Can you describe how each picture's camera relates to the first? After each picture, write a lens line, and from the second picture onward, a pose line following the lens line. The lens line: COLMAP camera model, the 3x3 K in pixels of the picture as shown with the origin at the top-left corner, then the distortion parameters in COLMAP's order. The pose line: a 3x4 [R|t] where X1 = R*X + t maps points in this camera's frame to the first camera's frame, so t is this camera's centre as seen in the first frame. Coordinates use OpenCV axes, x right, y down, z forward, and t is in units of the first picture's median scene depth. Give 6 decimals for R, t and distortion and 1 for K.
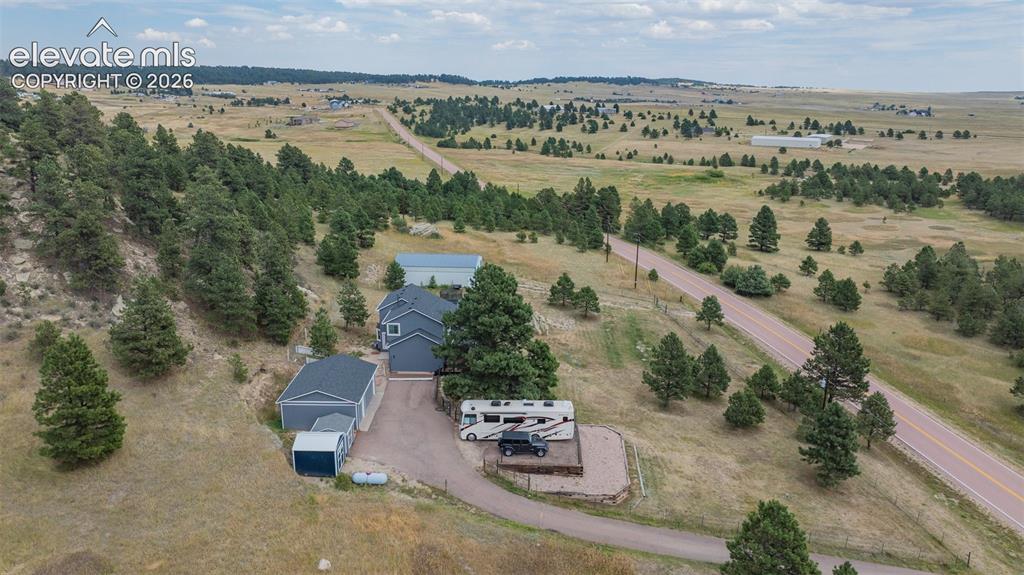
lens RADIAL K [[722.2, 0, 513.5], [0, 722.2, 292.2], [0, 0, 1]] dist [-0.026213, 0.018622]
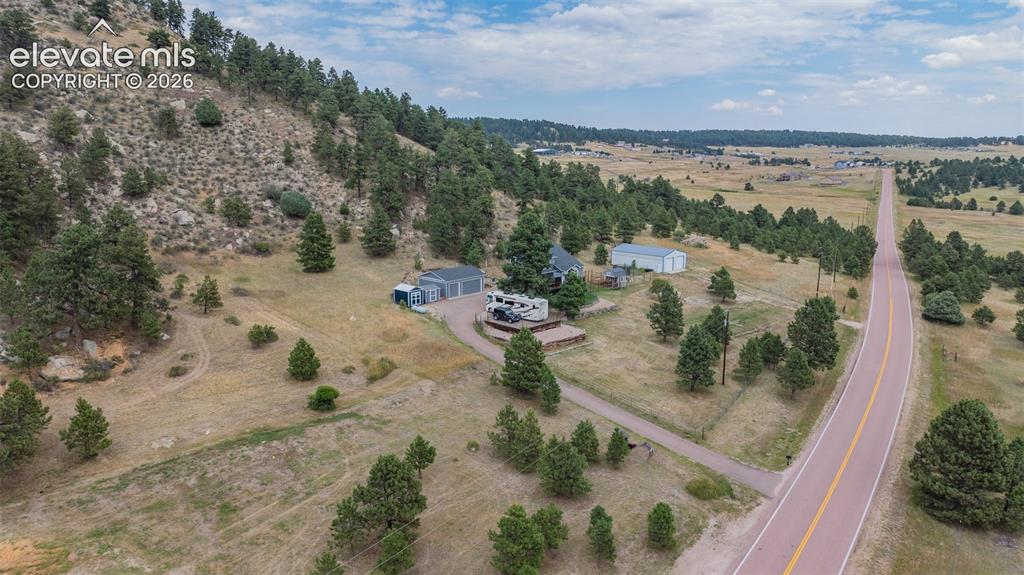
lens RADIAL K [[722.2, 0, 509.4], [0, 722.2, 287.6], [0, 0, 1]] dist [-0.026213, 0.018622]
pose [[0.744543, 0.123900, -0.655976, 0.488893], [-0.183936, 0.982665, -0.023165, 0.082581], [0.641735, 0.137905, 0.754426, -0.111147]]
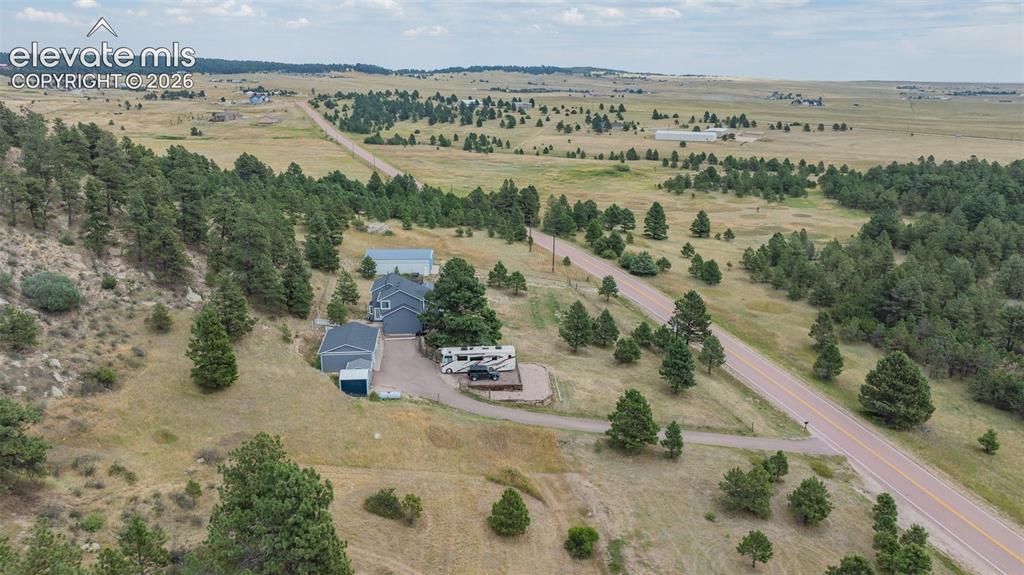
lens RADIAL K [[722.2, 0, 513.3], [0, 722.2, 289.0], [0, 0, 1]] dist [-0.026213, 0.018622]
pose [[0.993593, -0.030683, 0.108777, -0.038649], [0.029238, 0.999462, 0.014850, 0.003641], [-0.109174, -0.011574, 0.993955, -0.246054]]
